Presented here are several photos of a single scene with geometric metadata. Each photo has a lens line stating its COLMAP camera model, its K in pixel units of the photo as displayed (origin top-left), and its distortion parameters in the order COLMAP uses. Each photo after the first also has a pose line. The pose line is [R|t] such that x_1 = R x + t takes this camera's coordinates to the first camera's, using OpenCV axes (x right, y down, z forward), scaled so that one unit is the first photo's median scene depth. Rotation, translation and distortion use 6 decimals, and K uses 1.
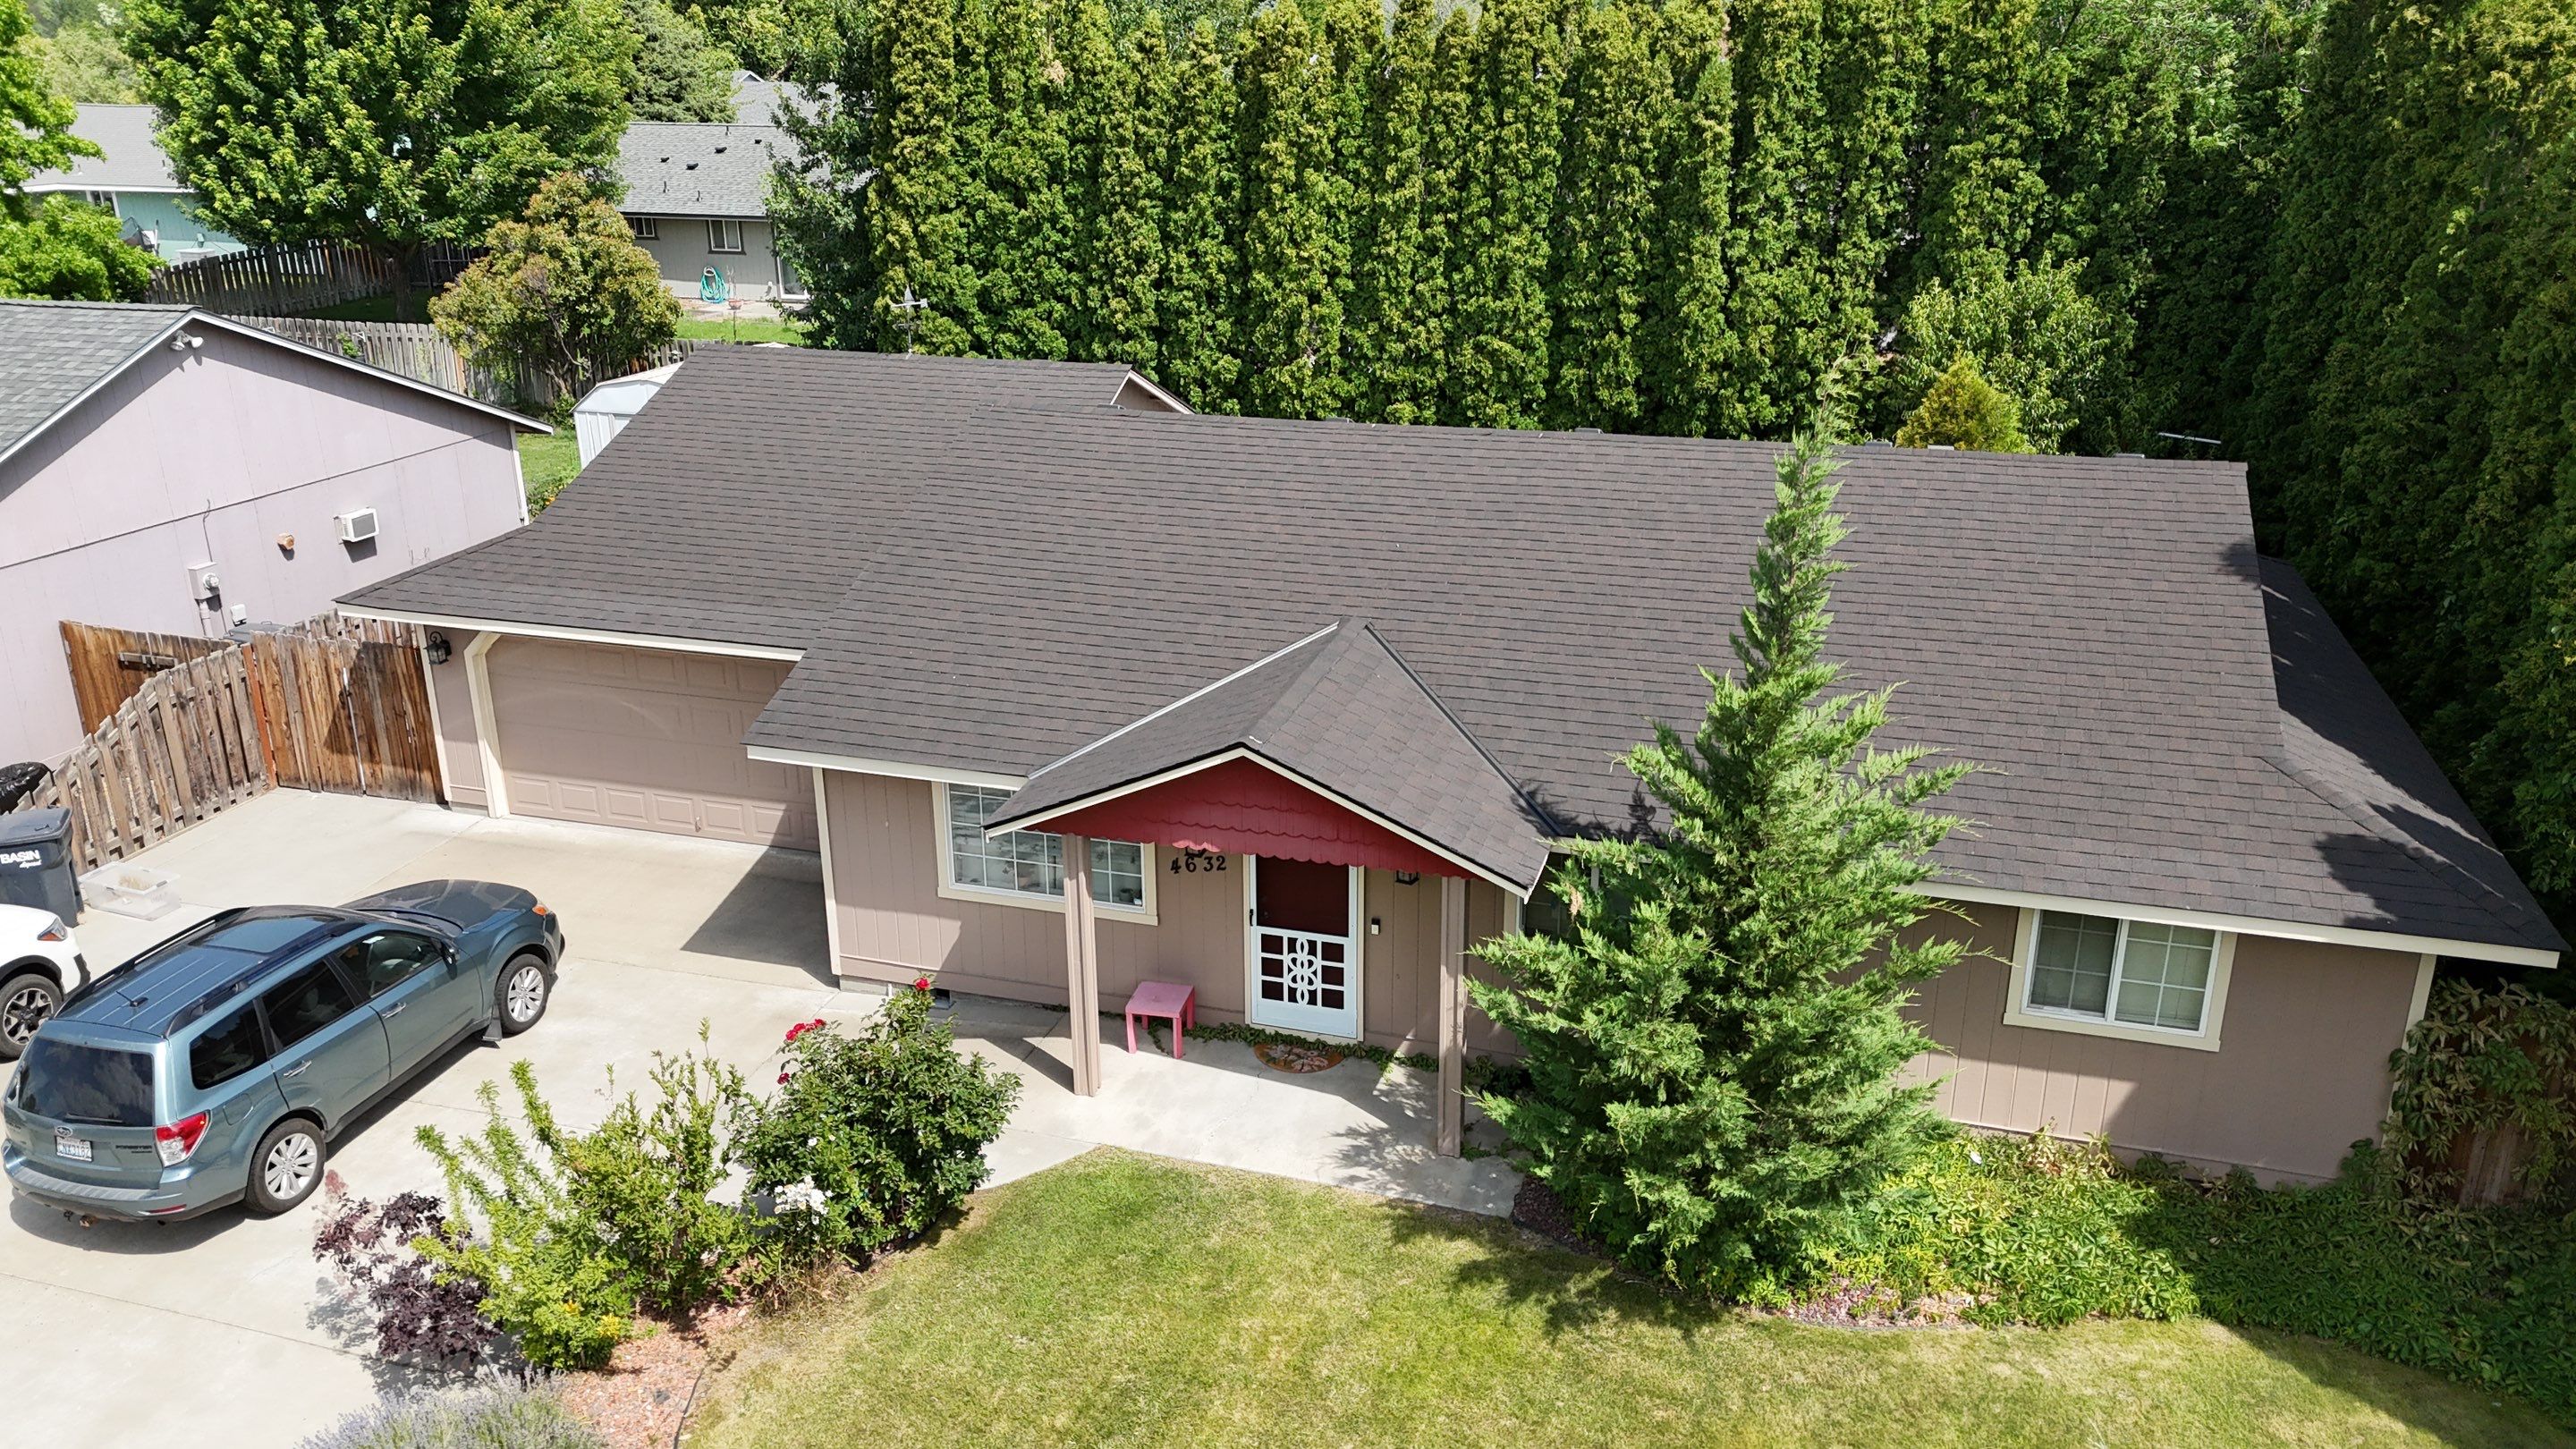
lens RADIAL K [[1883.6, 0, 1288.0], [0, 1883.6, 724.5], [0, 0, 1]] dist [0.073670, -0.066128]
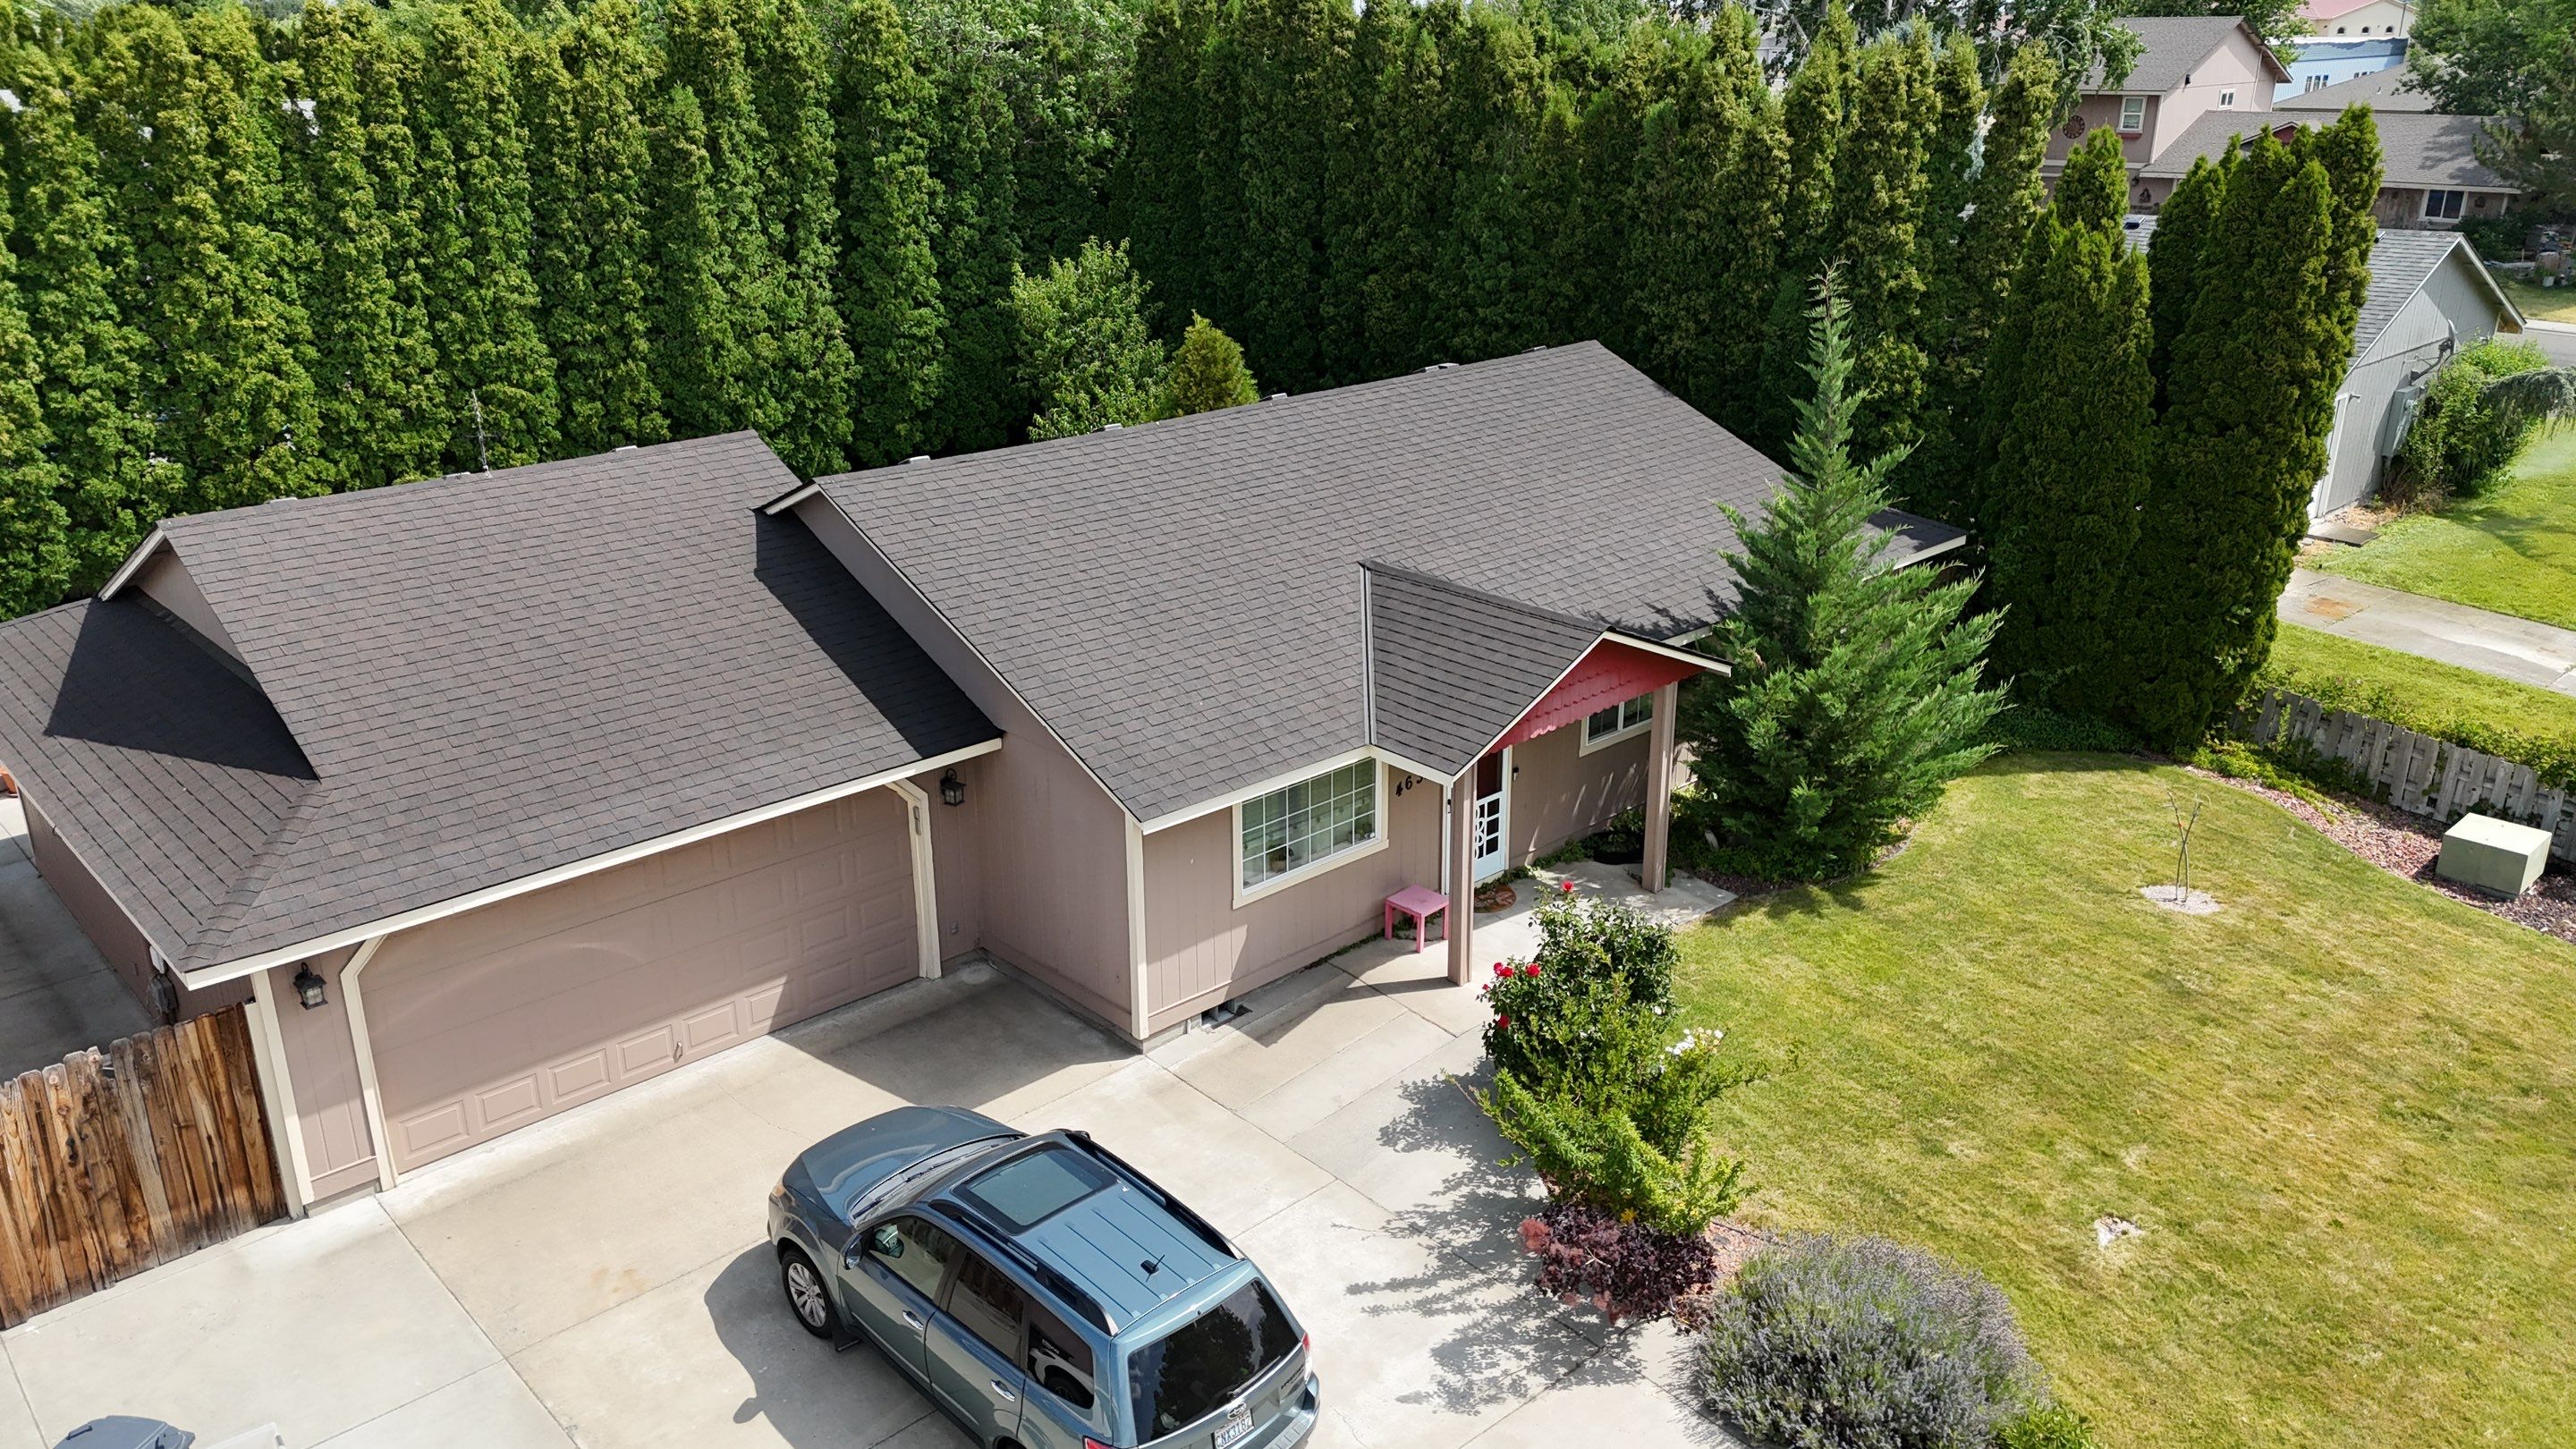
lens RADIAL K [[1883.6, 0, 1288.0], [0, 1883.6, 724.5], [0, 0, 1]] dist [0.073670, -0.066128]
pose [[0.505682, -0.301081, 0.808478, -0.512497], [0.297225, 0.940555, 0.164361, -0.088278], [-0.809903, 0.157185, 0.565110, 0.187013]]
